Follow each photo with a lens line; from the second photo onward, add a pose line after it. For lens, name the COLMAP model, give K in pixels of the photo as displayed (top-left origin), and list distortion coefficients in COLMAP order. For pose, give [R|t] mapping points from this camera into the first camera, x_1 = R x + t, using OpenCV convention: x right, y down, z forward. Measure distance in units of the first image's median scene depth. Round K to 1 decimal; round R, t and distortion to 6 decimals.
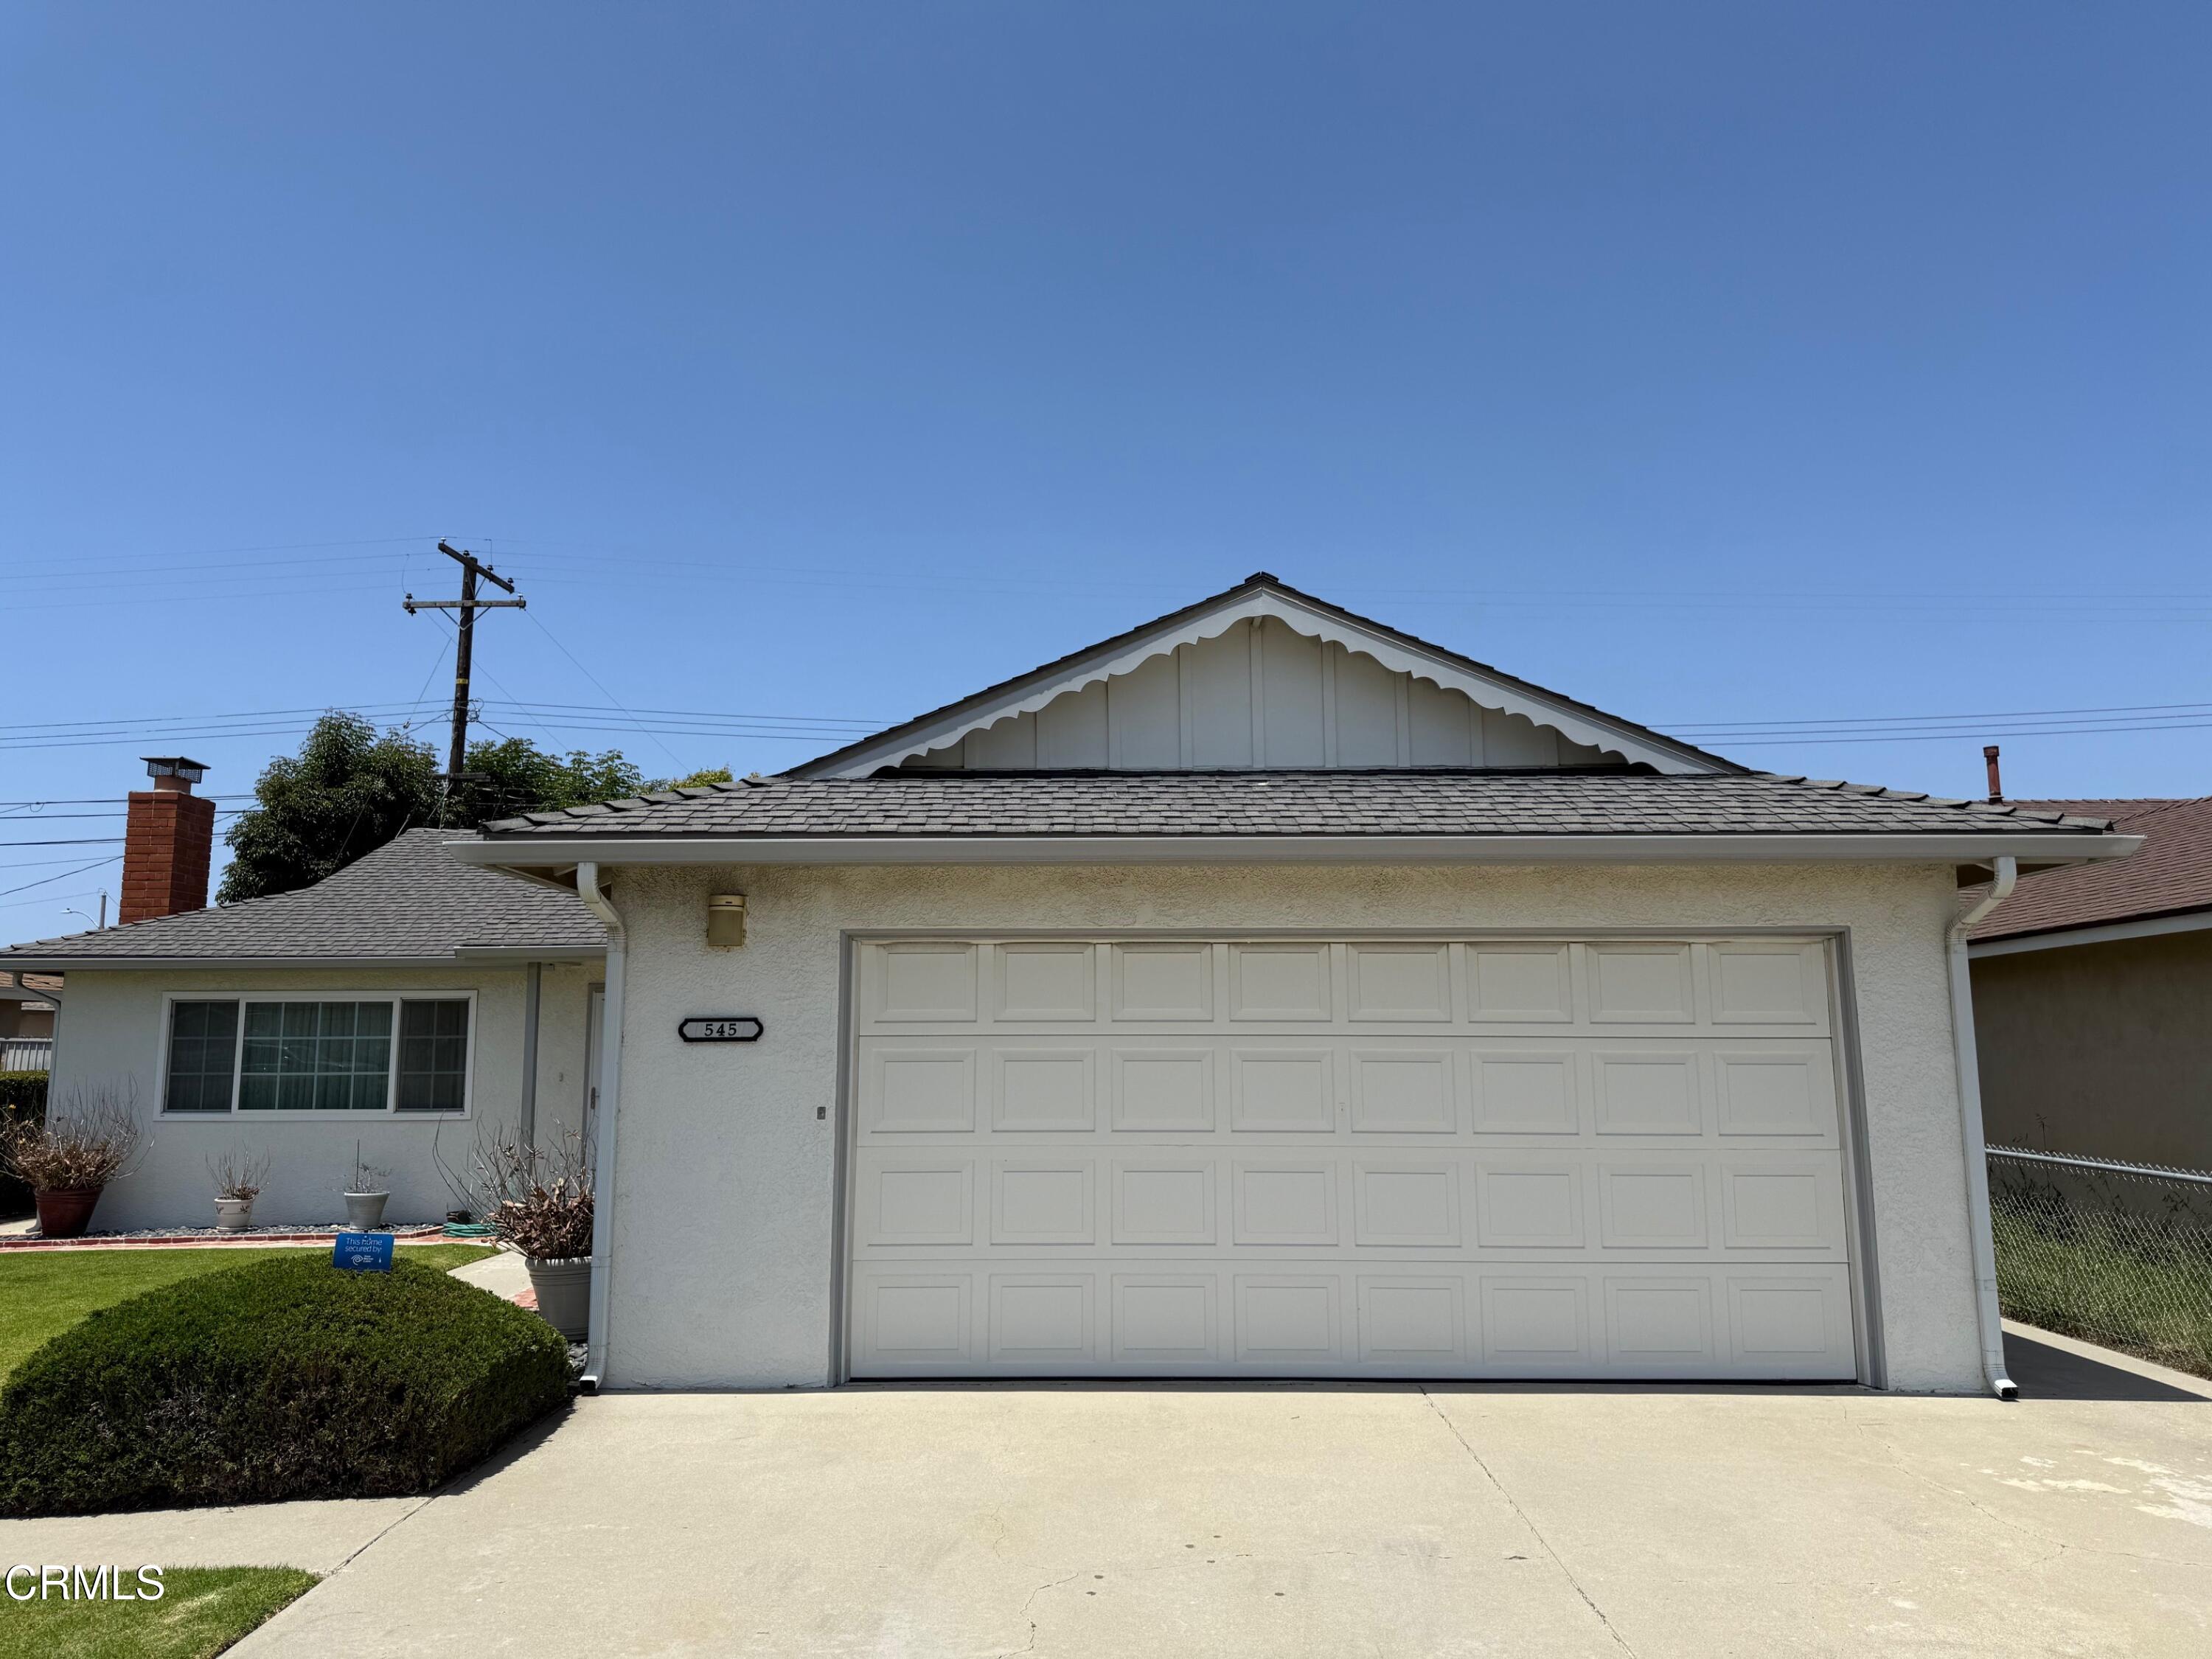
lens RADIAL K [[1536.5, 0, 1106.0], [0, 1536.5, 829.5], [0, 0, 1]] dist [0.117695, -0.185580]
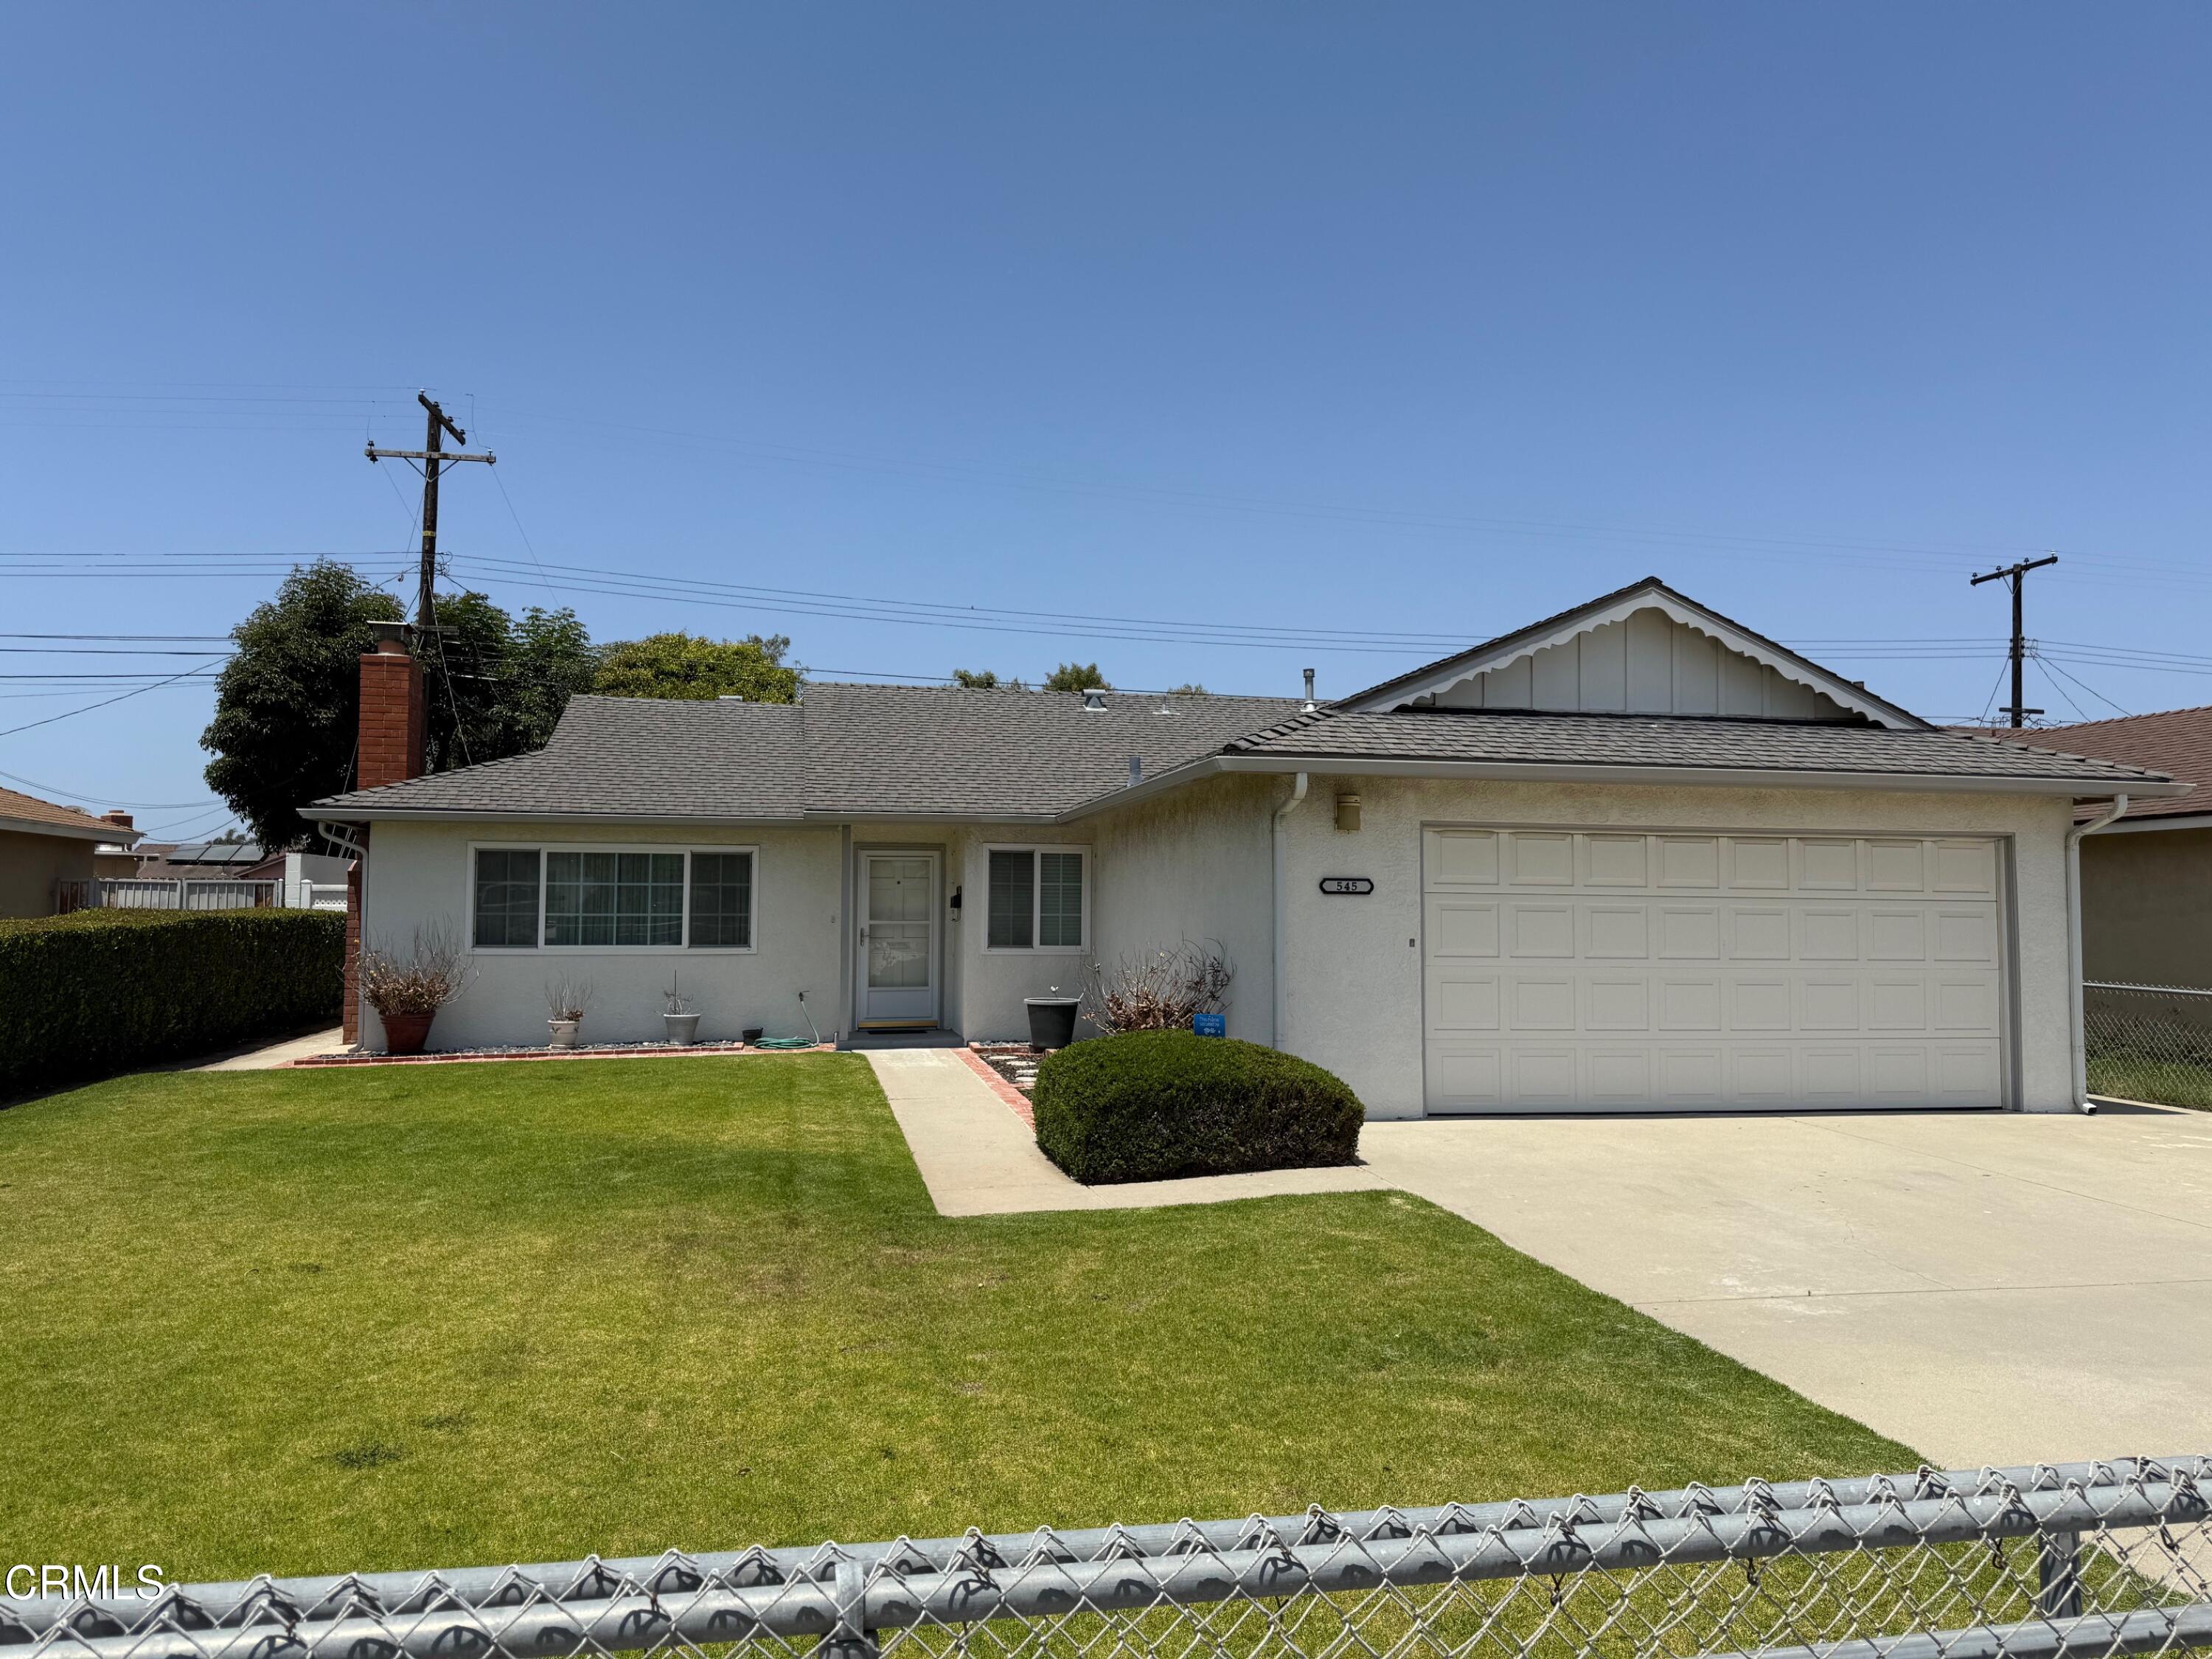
lens RADIAL K [[1536.5, 0, 1106.0], [0, 1536.5, 829.5], [0, 0, 1]] dist [0.117695, -0.185580]
pose [[0.977856, 0.022062, 0.208110, -0.685300], [-0.040992, 0.995356, 0.087093, -0.037936], [-0.205223, -0.093696, 0.974220, -0.333027]]
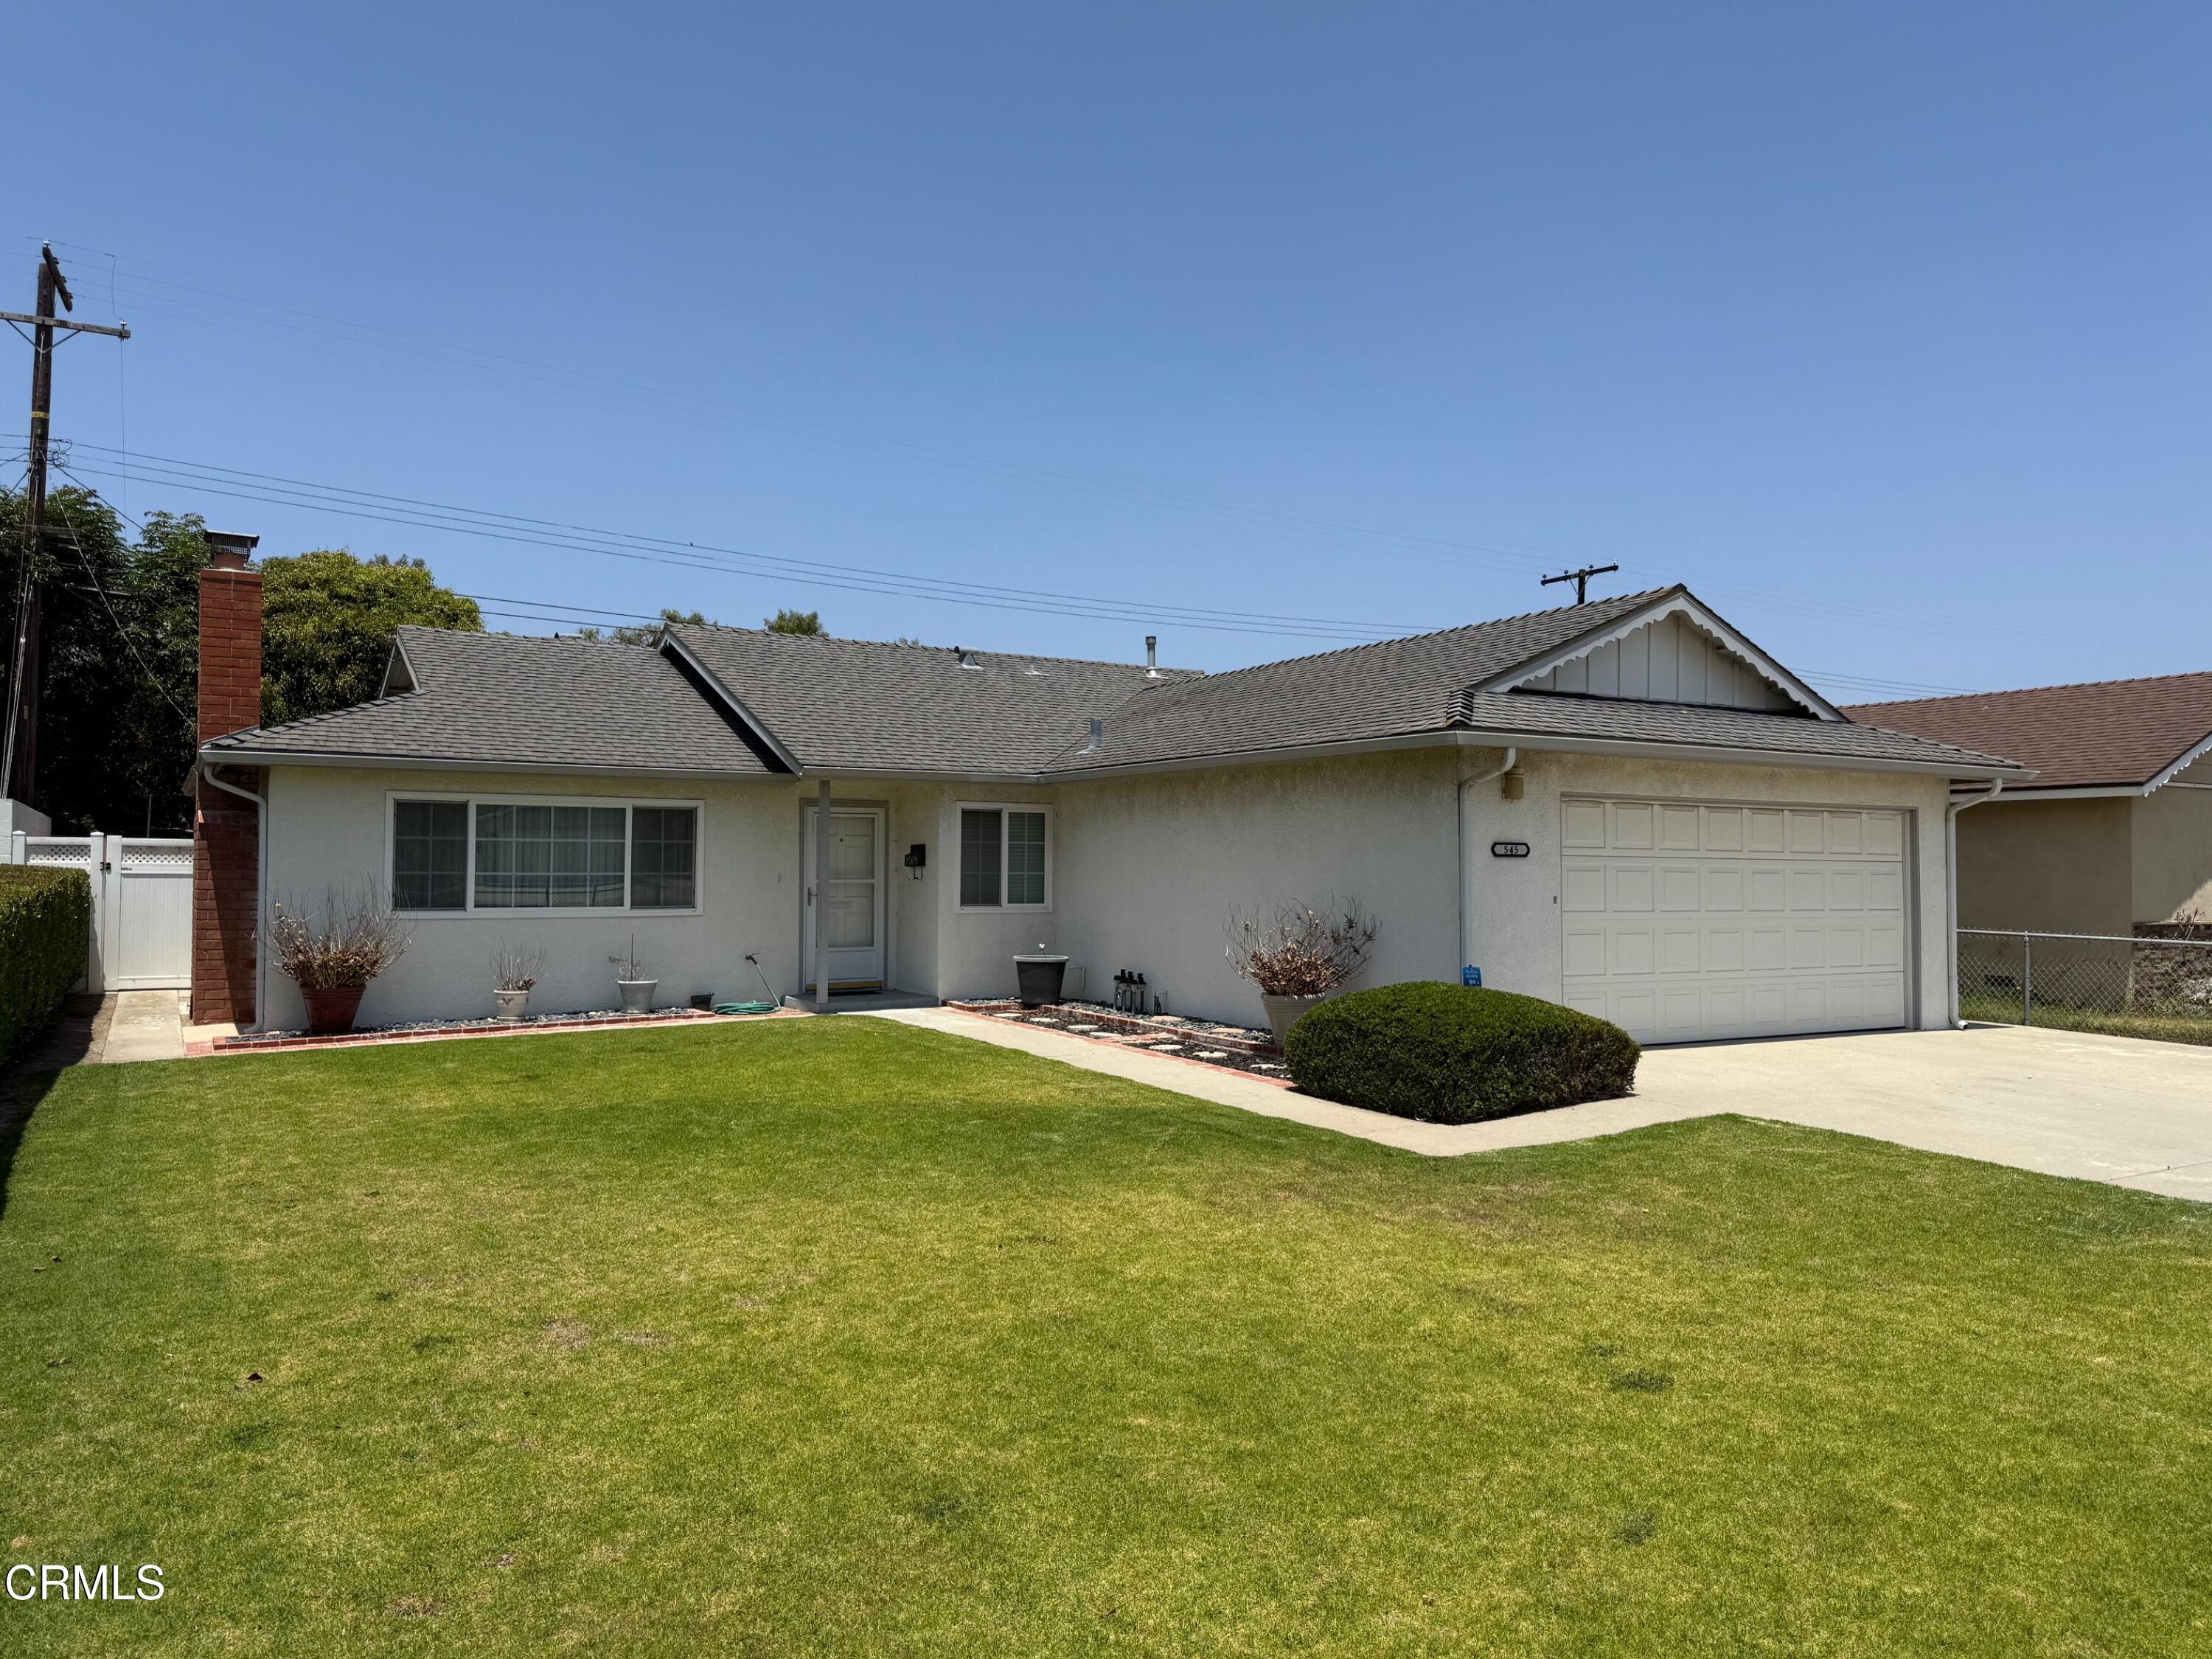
lens RADIAL K [[1539.6, 0, 1106.0], [0, 1539.6, 829.5], [0, 0, 1]] dist [0.067688, -0.069082]
pose [[0.851456, 0.022392, 0.523948, -1.294855], [-0.085079, 0.991751, 0.095877, -0.011104], [-0.517479, -0.126212, 0.846337, -0.142649]]
